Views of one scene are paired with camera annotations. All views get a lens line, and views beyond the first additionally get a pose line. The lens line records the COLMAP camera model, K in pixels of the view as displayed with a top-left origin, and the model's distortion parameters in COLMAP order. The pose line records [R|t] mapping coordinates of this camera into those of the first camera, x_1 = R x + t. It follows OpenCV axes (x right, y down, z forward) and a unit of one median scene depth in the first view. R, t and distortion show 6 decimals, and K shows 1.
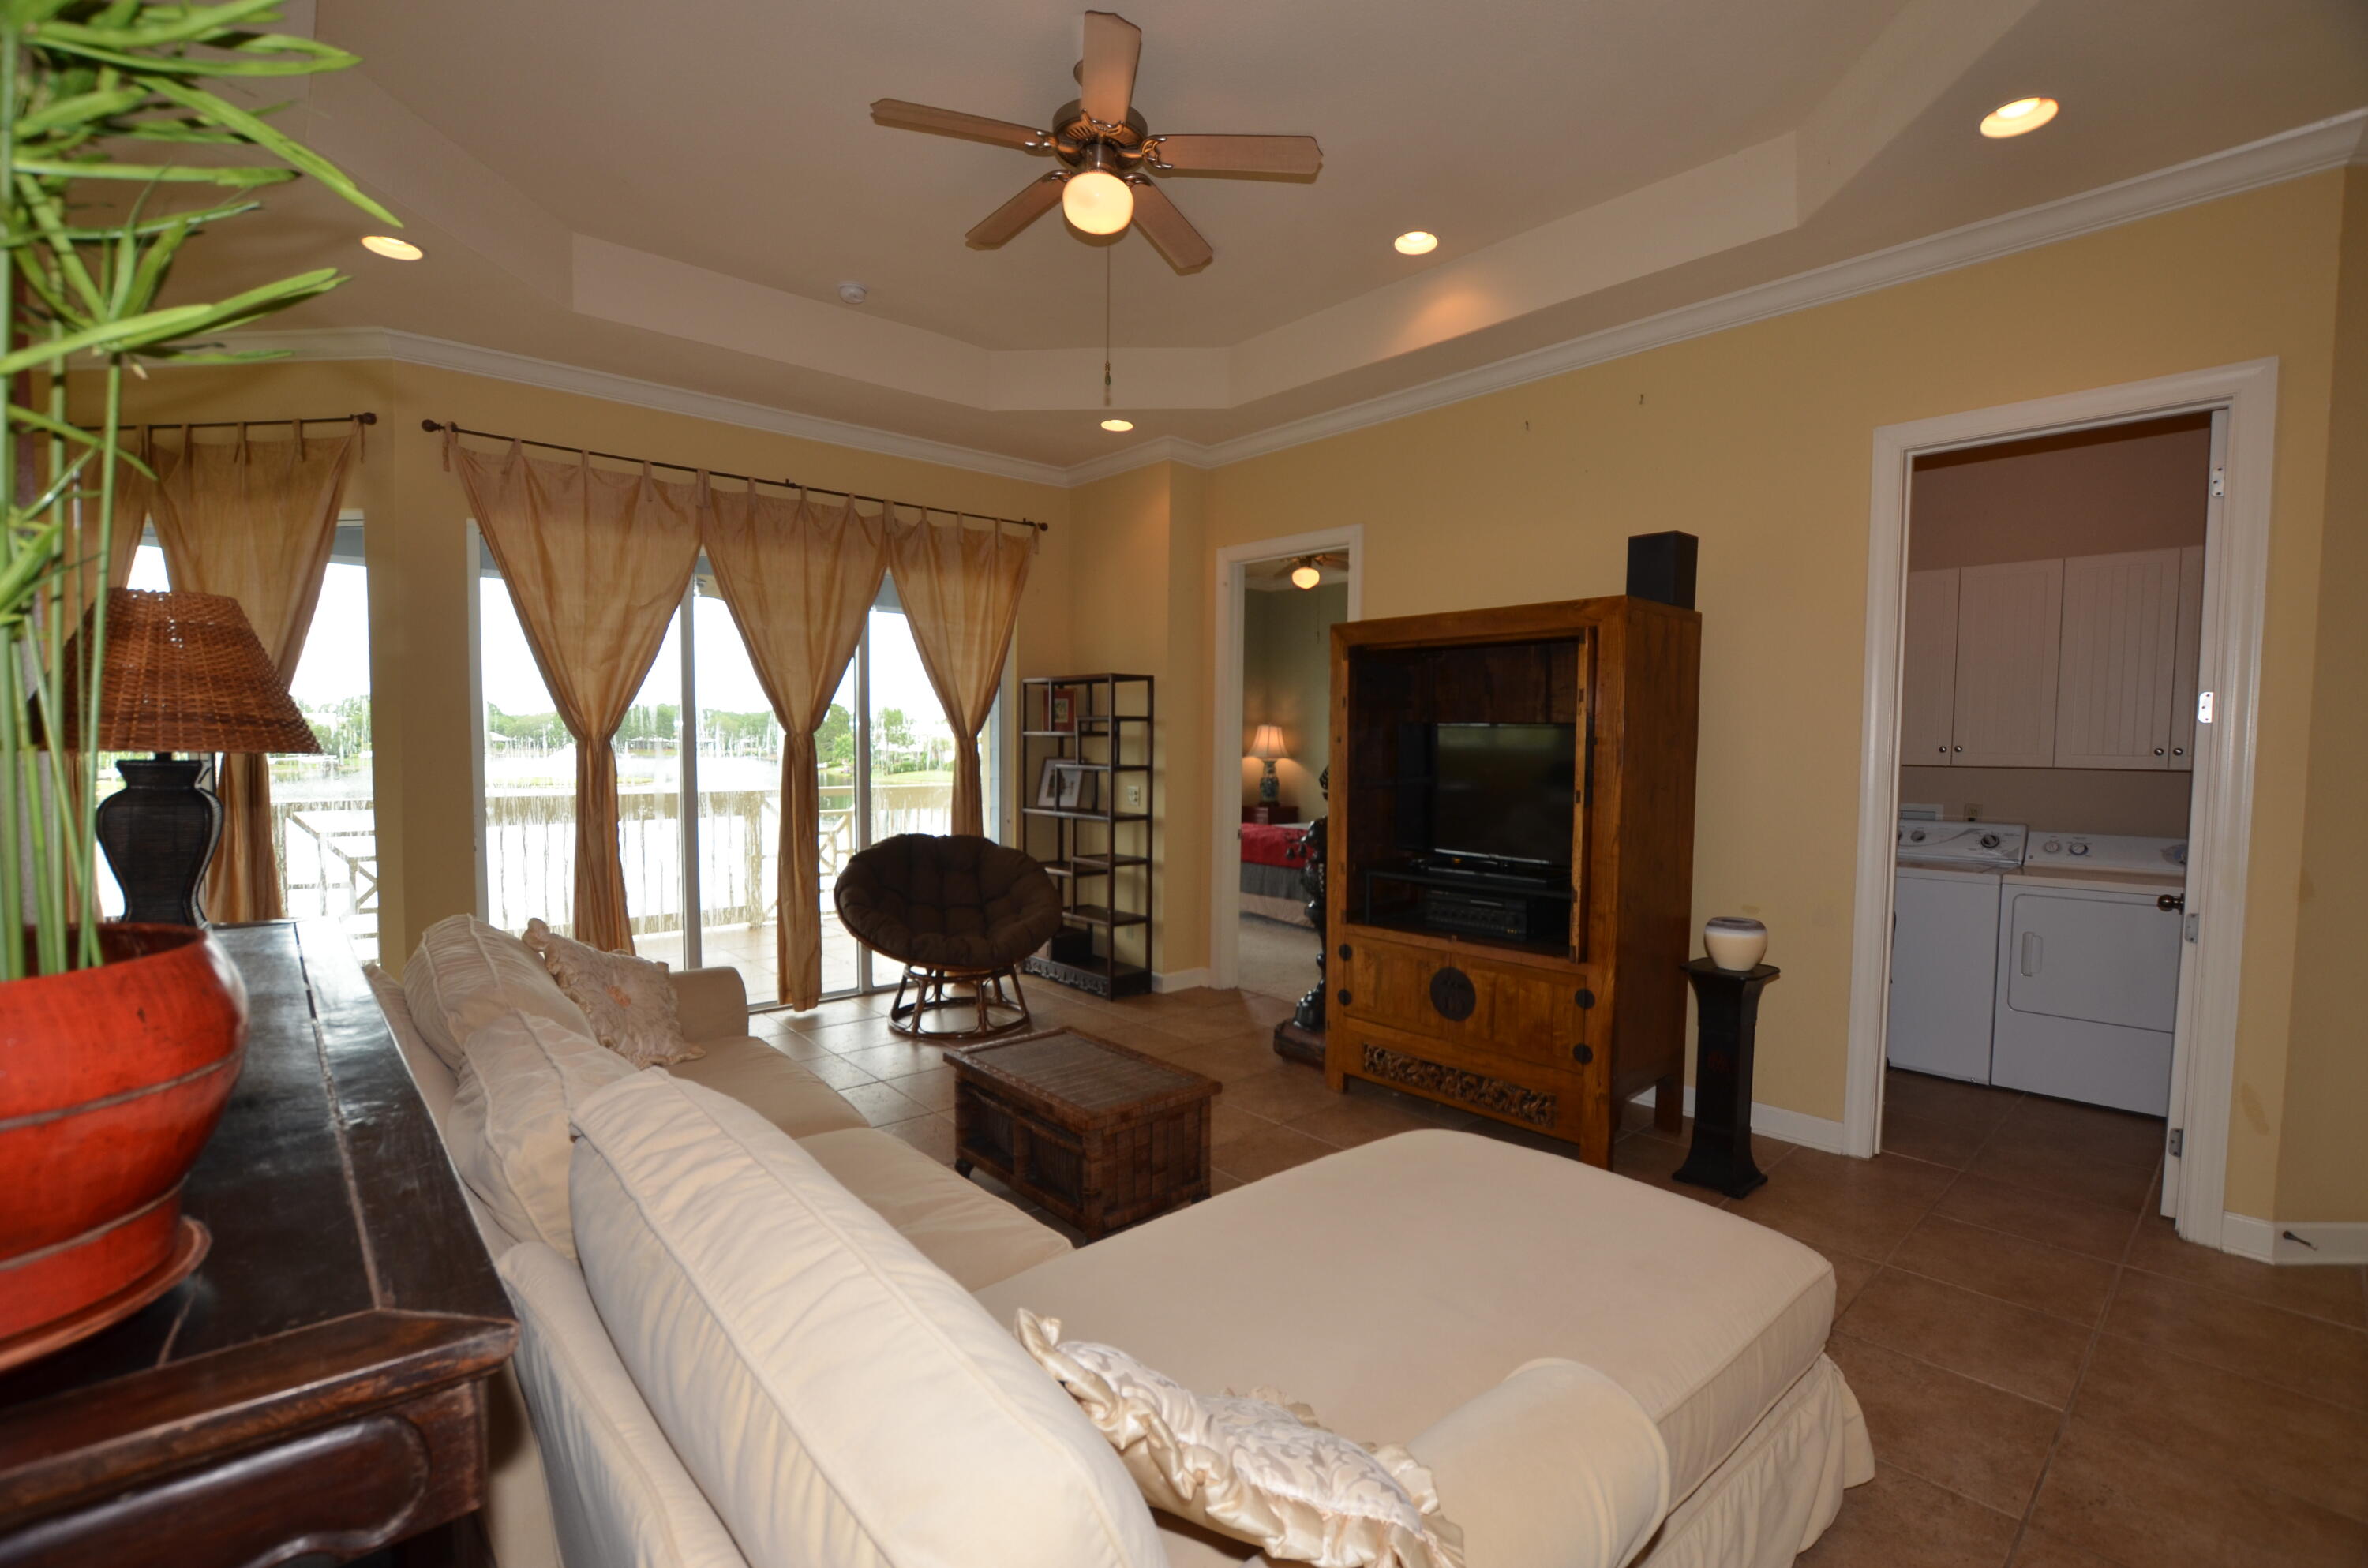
lens RADIAL K [[1036.6, 0, 1184.0], [0, 1036.6, 784.0], [0, 0, 1]] dist [-0.026154, -0.000186]
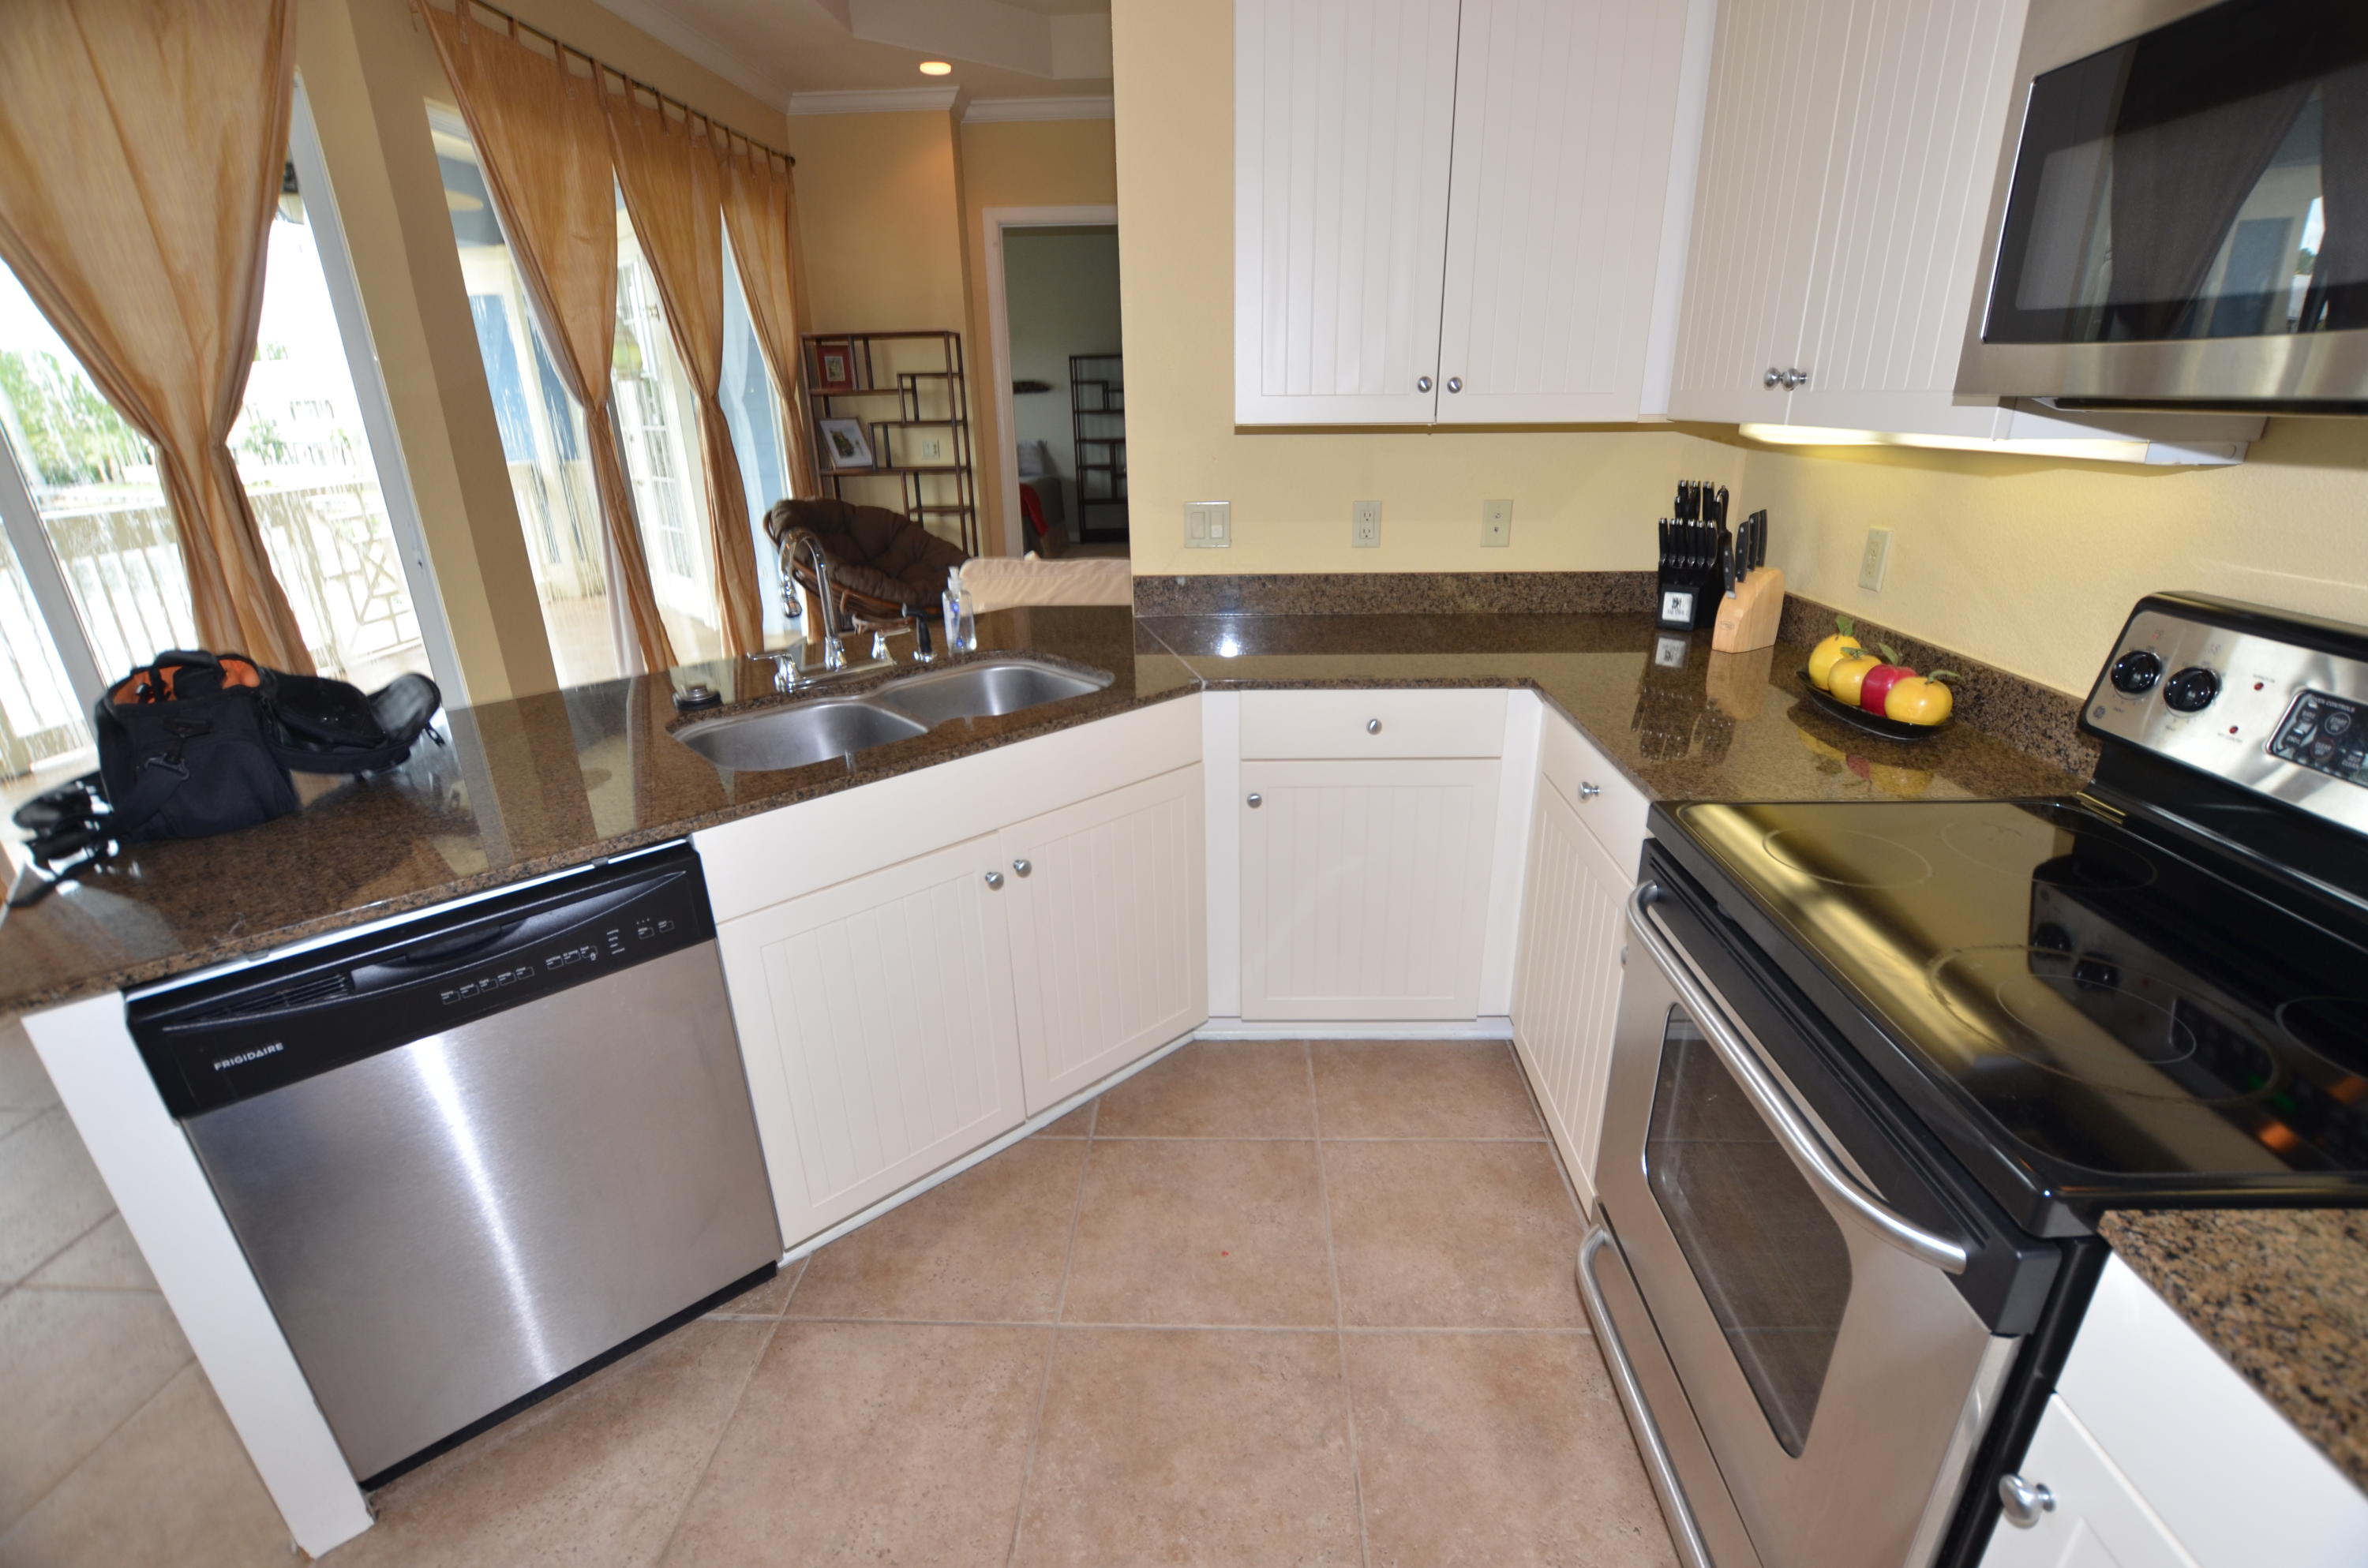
lens RADIAL K [[1036.6, 0, 1184.0], [0, 1036.6, 784.0], [0, 0, 1]] dist [-0.026154, -0.000186]
pose [[0.691620, -0.274860, 0.667917, -0.707147], [0.050767, 0.940971, 0.334659, -0.007788], [-0.720475, -0.197549, 0.664748, 0.006534]]
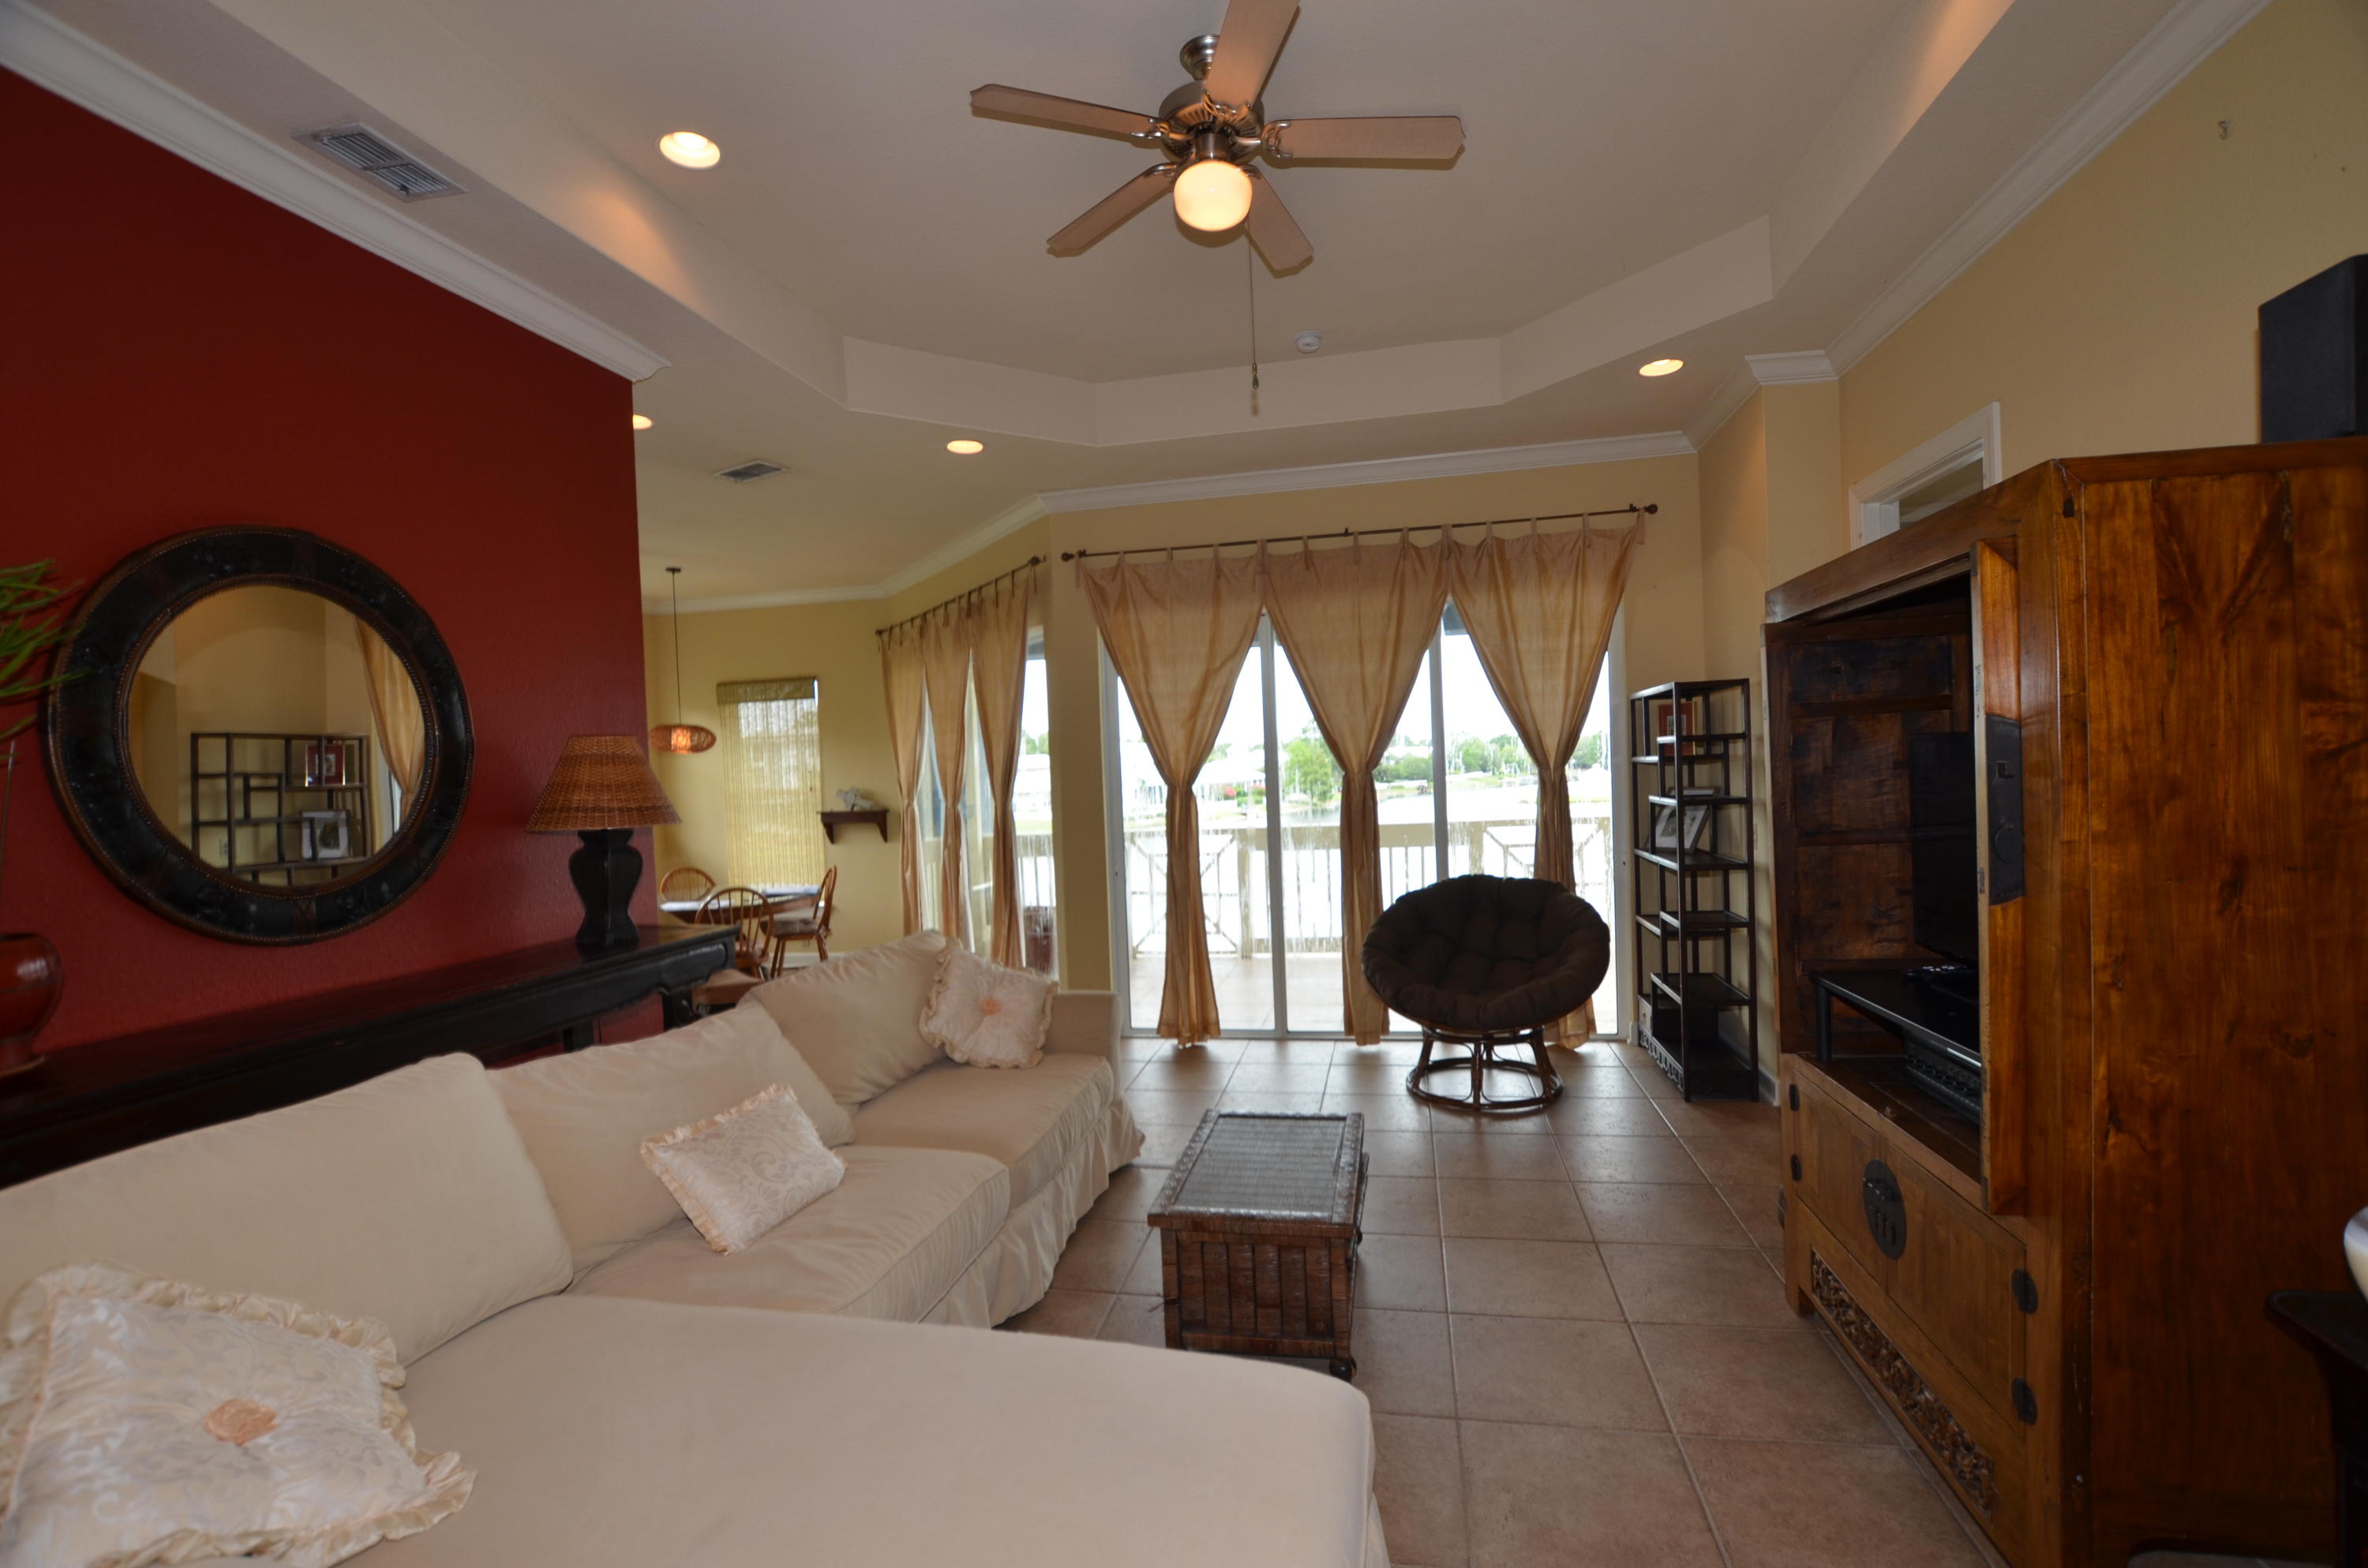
lens RADIAL K [[1036.6, 0, 1184.0], [0, 1036.6, 784.0], [0, 0, 1]] dist [-0.026154, -0.000186]
pose [[0.597108, -0.024751, -0.801779, 0.335655], [0.010947, 0.999682, -0.022708, -0.015938], [0.802086, 0.004782, 0.597189, 0.241474]]
